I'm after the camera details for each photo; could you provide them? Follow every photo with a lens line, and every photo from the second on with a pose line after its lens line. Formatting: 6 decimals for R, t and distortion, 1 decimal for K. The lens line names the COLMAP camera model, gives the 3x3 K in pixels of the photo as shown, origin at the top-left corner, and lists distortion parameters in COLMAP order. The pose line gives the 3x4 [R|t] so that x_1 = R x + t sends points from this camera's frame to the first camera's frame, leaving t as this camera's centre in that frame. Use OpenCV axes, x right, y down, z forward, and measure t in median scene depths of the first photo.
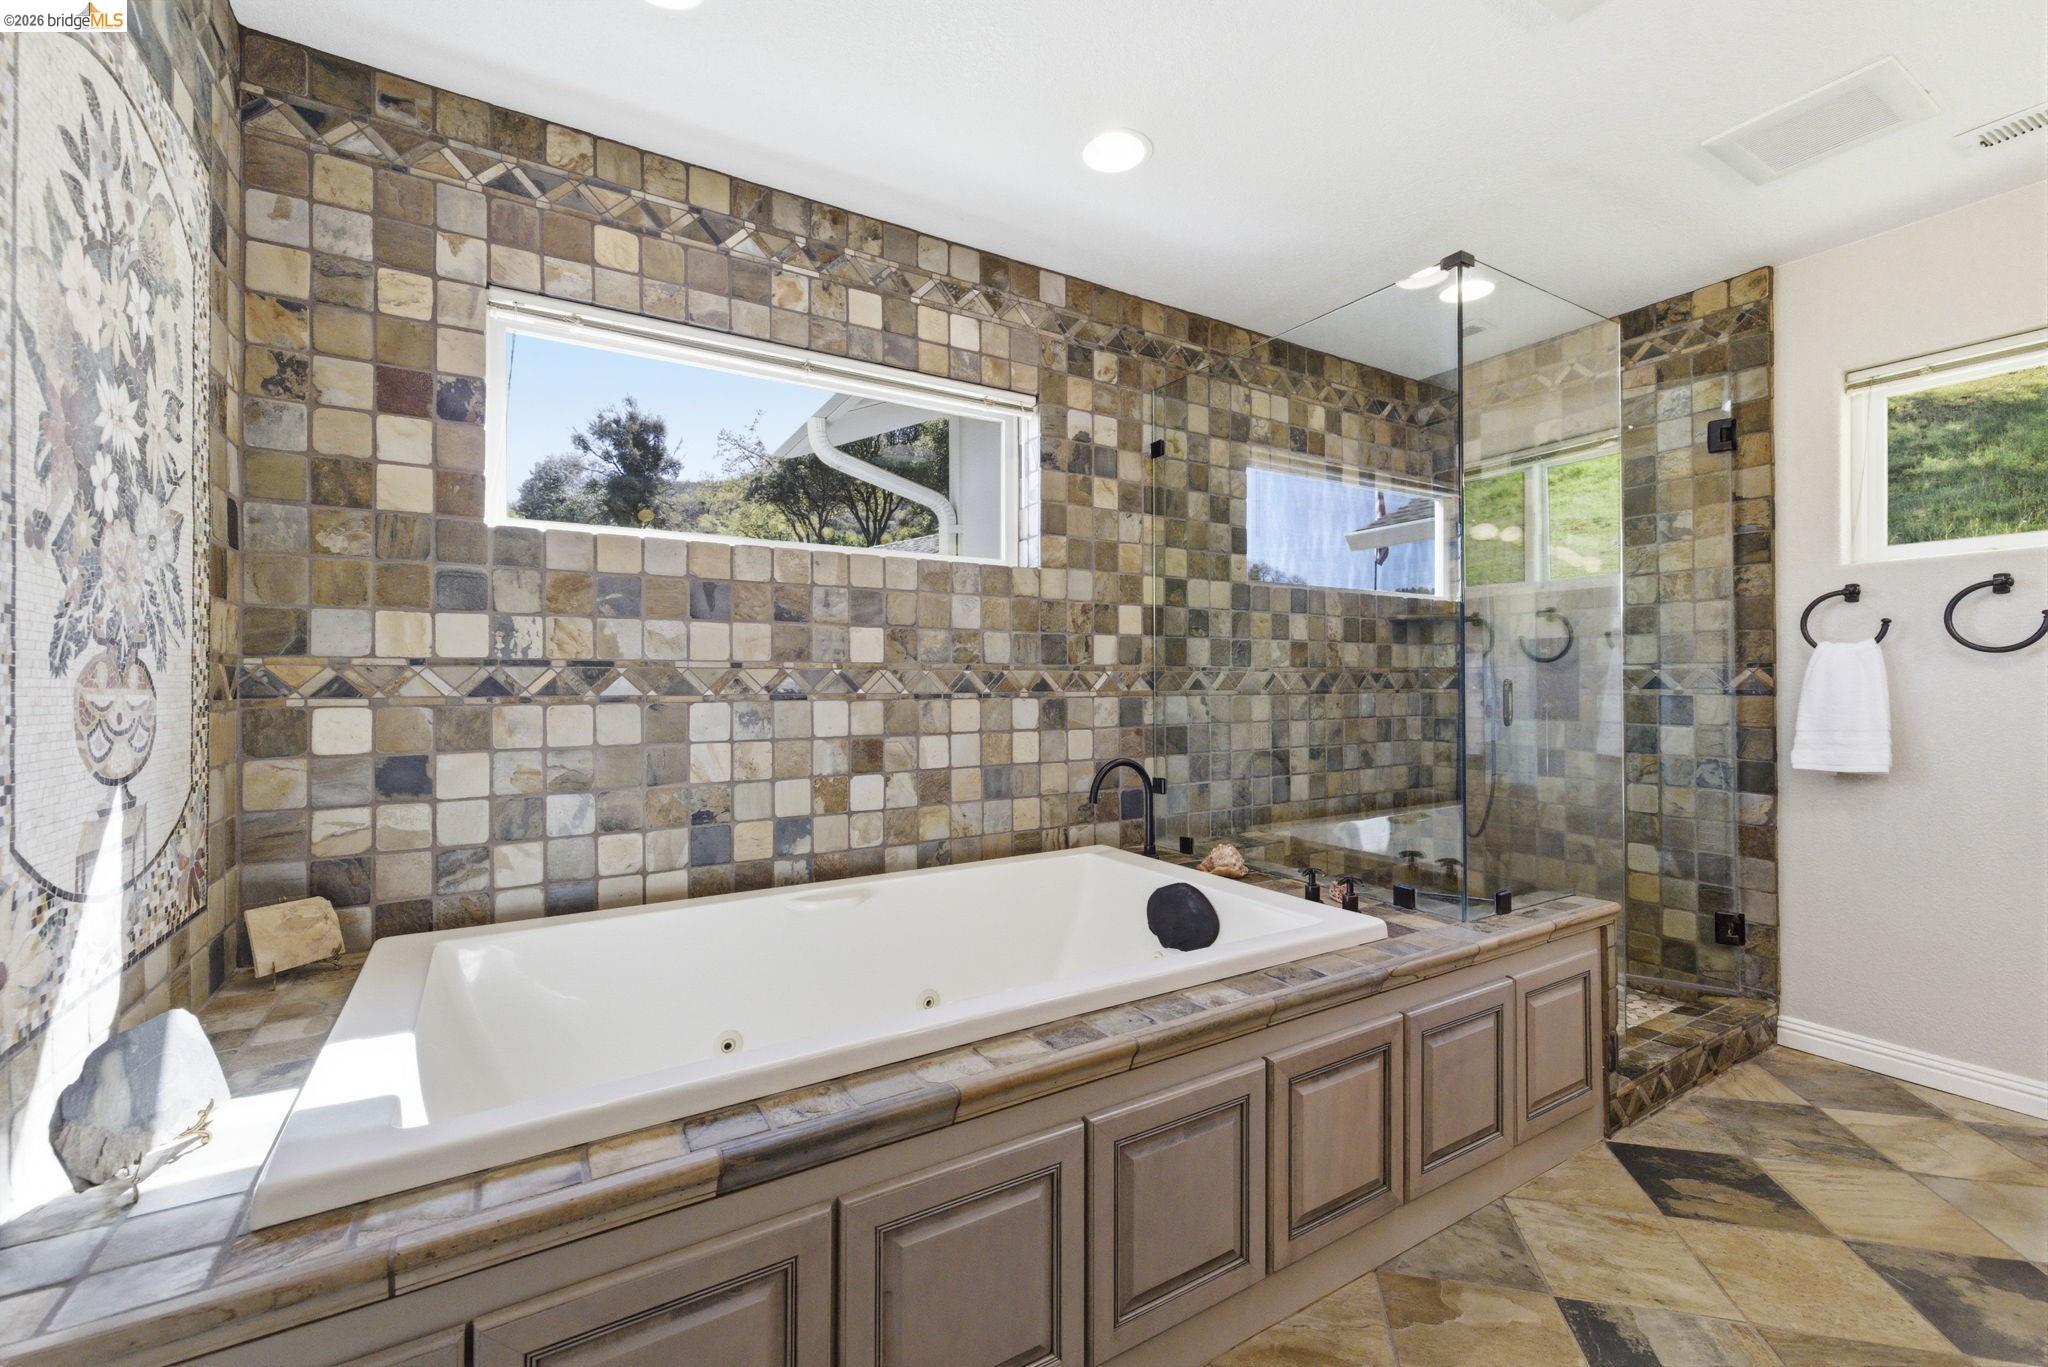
lens RADIAL K [[851.7, 0, 1029.9], [0, 851.7, 681.3], [0, 0, 1]] dist [0.001804, 0.000983]
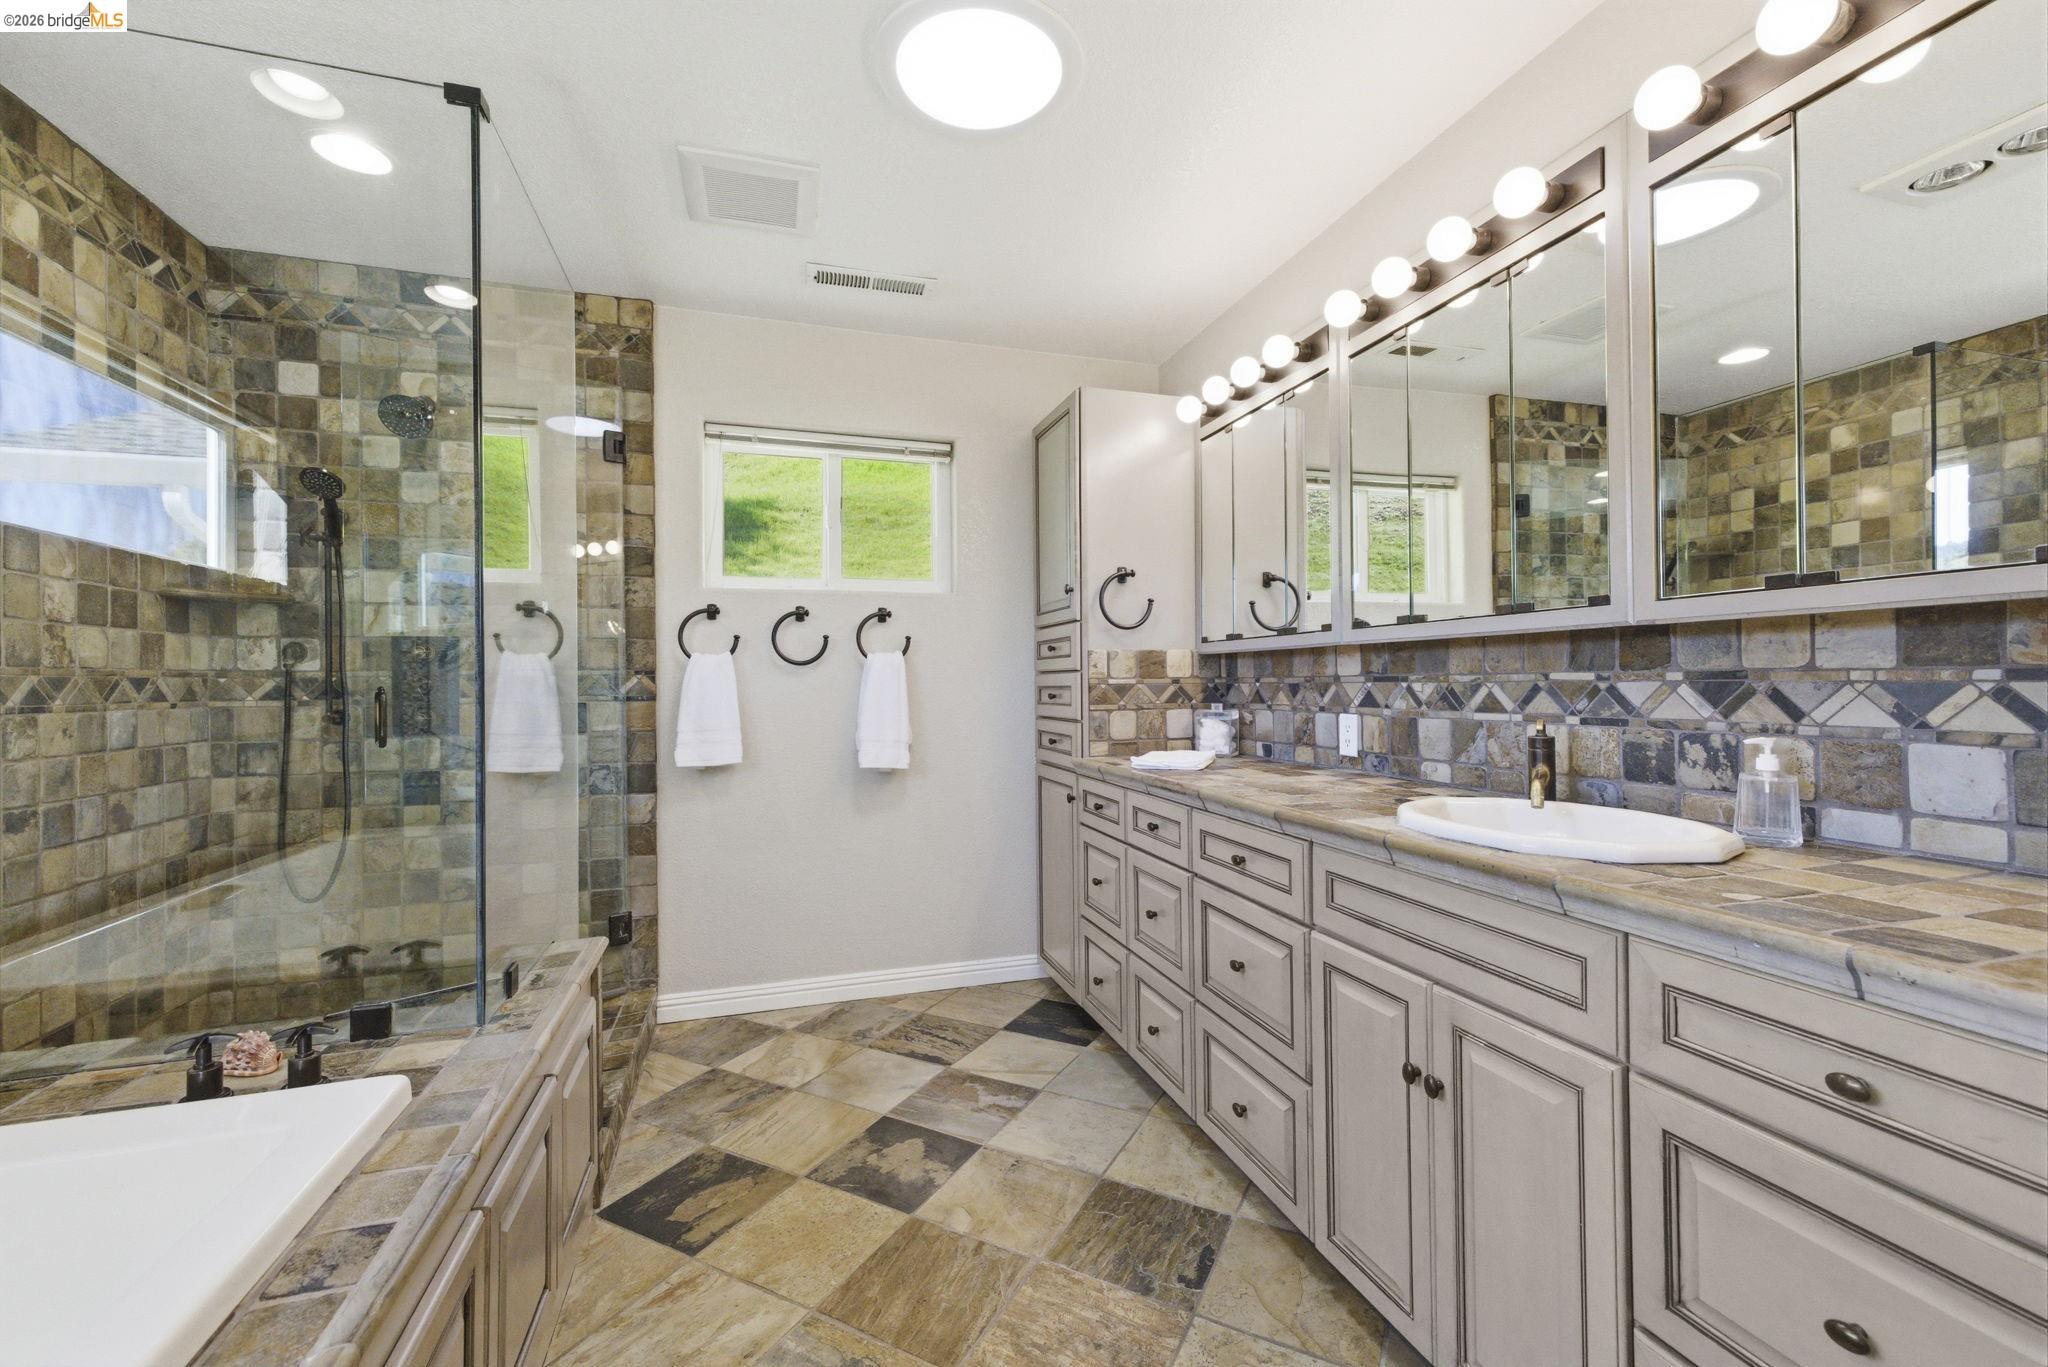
lens RADIAL K [[851.7, 0, 1020.1], [0, 851.7, 675.6], [0, 0, 1]] dist [0.001804, 0.000983]
pose [[0.241204, 0.006989, 0.970449, -0.060509], [0.003588, 0.999961, -0.008093, -0.004742], [-0.970468, 0.005434, 0.241170, 0.287814]]
